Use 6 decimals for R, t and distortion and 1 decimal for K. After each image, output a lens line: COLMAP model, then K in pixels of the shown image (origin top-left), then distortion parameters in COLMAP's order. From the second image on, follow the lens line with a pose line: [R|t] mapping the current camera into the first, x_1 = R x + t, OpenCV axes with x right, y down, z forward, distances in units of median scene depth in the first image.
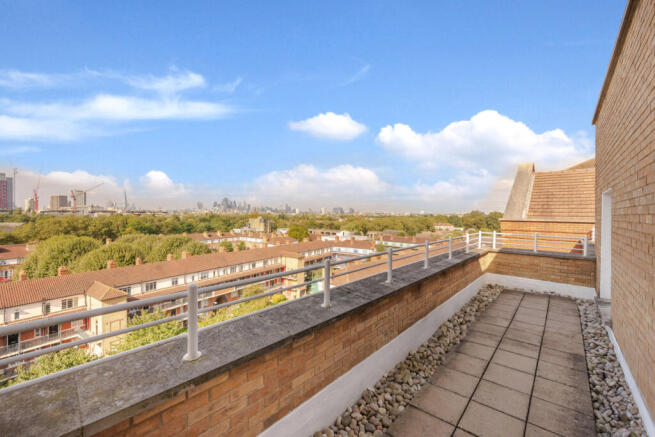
lens RADIAL K [[266.6, 0, 327.5], [0, 266.6, 218.5], [0, 0, 1]] dist [0.000085, 0.000223]
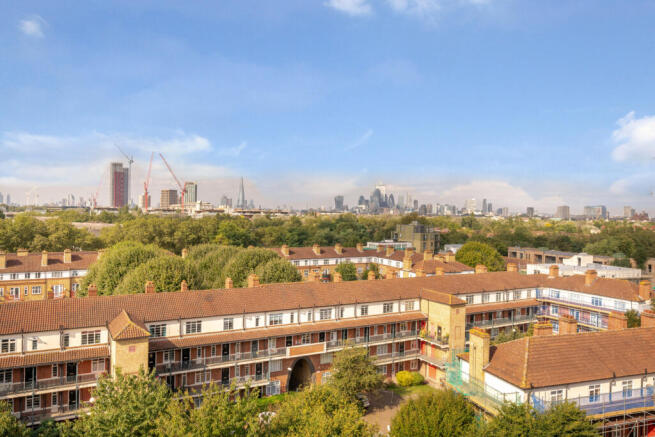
lens RADIAL K [[477.7, 0, 327.5], [0, 477.7, 218.5], [0, 0, 1]] dist [0.003780, -0.002523]
pose [[0.880389, 0.012736, -0.474080, 0.089177], [-0.020000, 0.999747, -0.010284, 0.001024], [0.473829, 0.018535, 0.880422, 0.080610]]
